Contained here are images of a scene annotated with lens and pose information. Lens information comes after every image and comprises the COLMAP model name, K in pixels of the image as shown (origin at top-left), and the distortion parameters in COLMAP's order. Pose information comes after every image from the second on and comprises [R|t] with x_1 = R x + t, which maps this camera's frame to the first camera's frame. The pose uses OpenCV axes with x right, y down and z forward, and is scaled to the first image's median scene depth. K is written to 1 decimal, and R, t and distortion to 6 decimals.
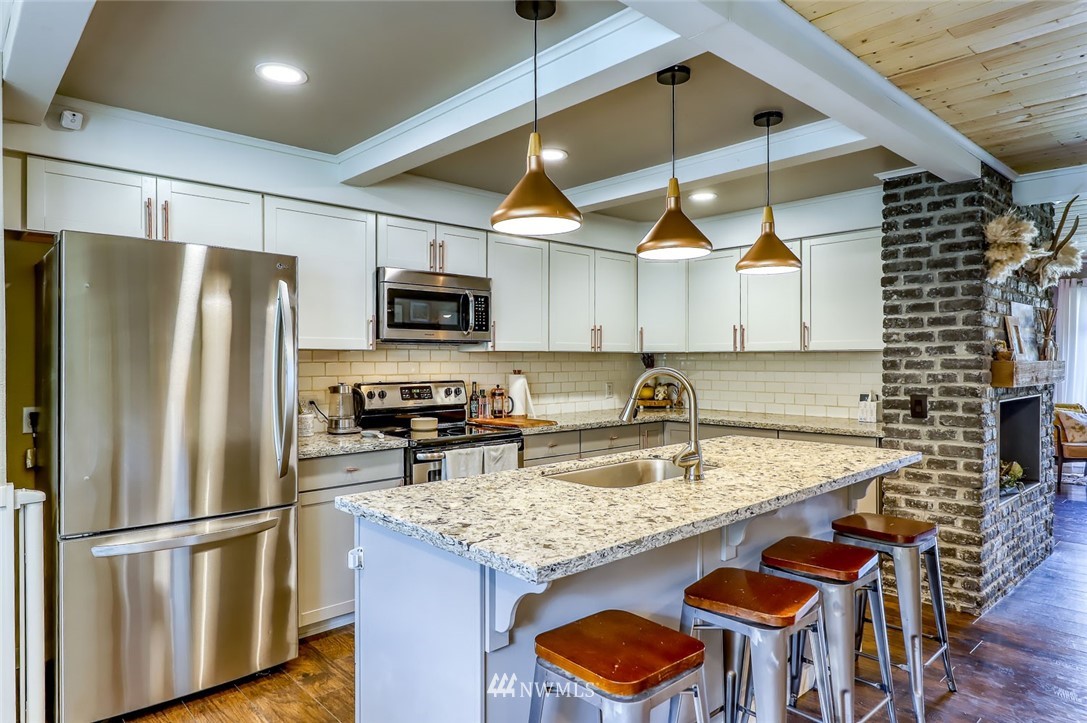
lens RADIAL K [[659.8, 0, 545.5], [0, 659.8, 360.4], [0, 0, 1]] dist [0.001973, -0.005089]
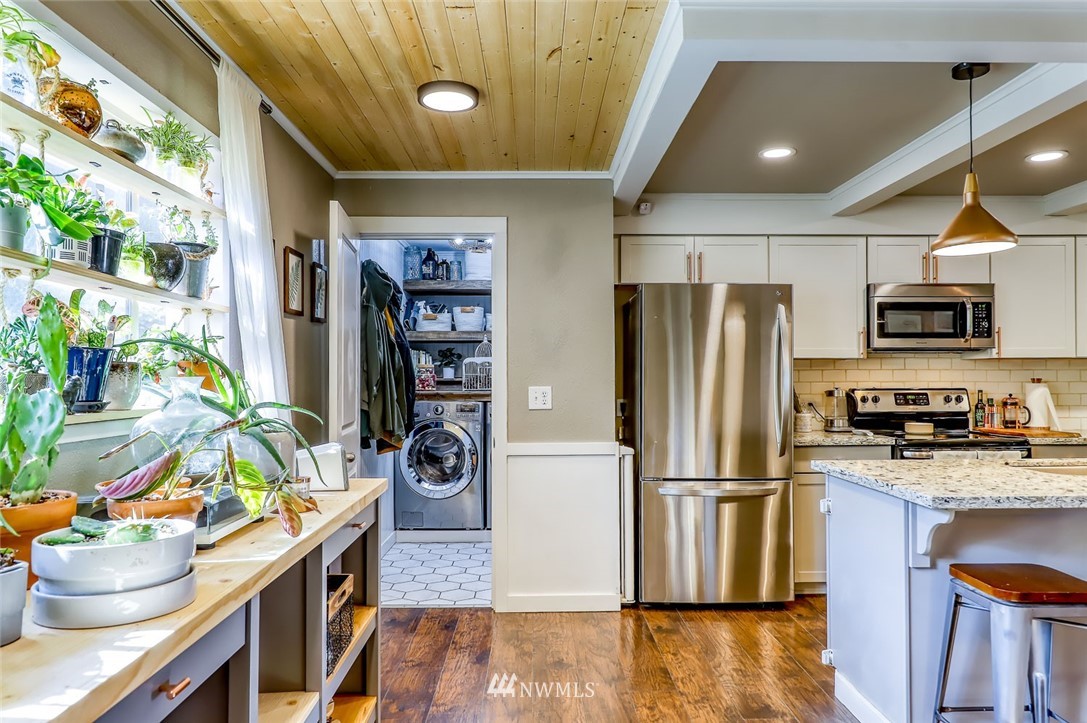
lens RADIAL K [[726.5, 0, 541.9], [0, 726.5, 371.4], [0, 0, 1]] dist [-0.001234, 0.003900]
pose [[0.745059, -0.008547, -0.666944, 0.159709], [0.001093, 0.999932, -0.011593, 0.021102], [0.666997, 0.007908, 0.745018, -0.295681]]
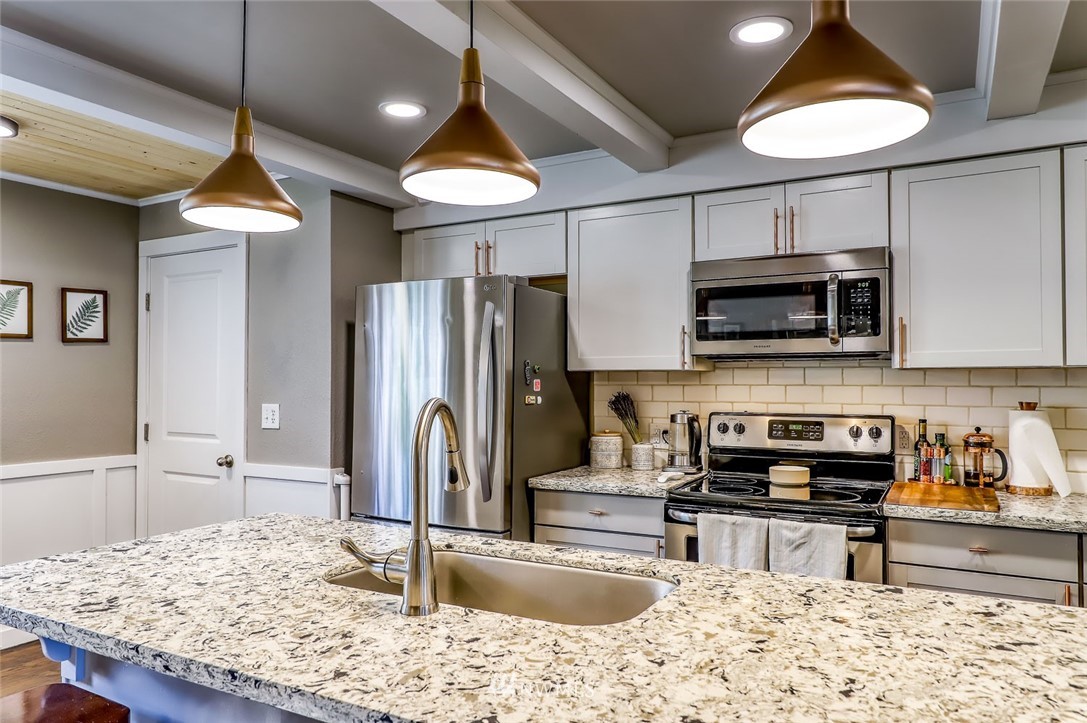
lens RADIAL K [[726.5, 0, 545.3], [0, 726.5, 369.2], [0, 0, 1]] dist [-0.001234, 0.003900]
pose [[0.308913, -0.013560, -0.950994, 0.525679], [-0.001226, 0.999892, -0.014656, -0.003877], [0.951089, 0.005693, 0.308863, 0.593091]]
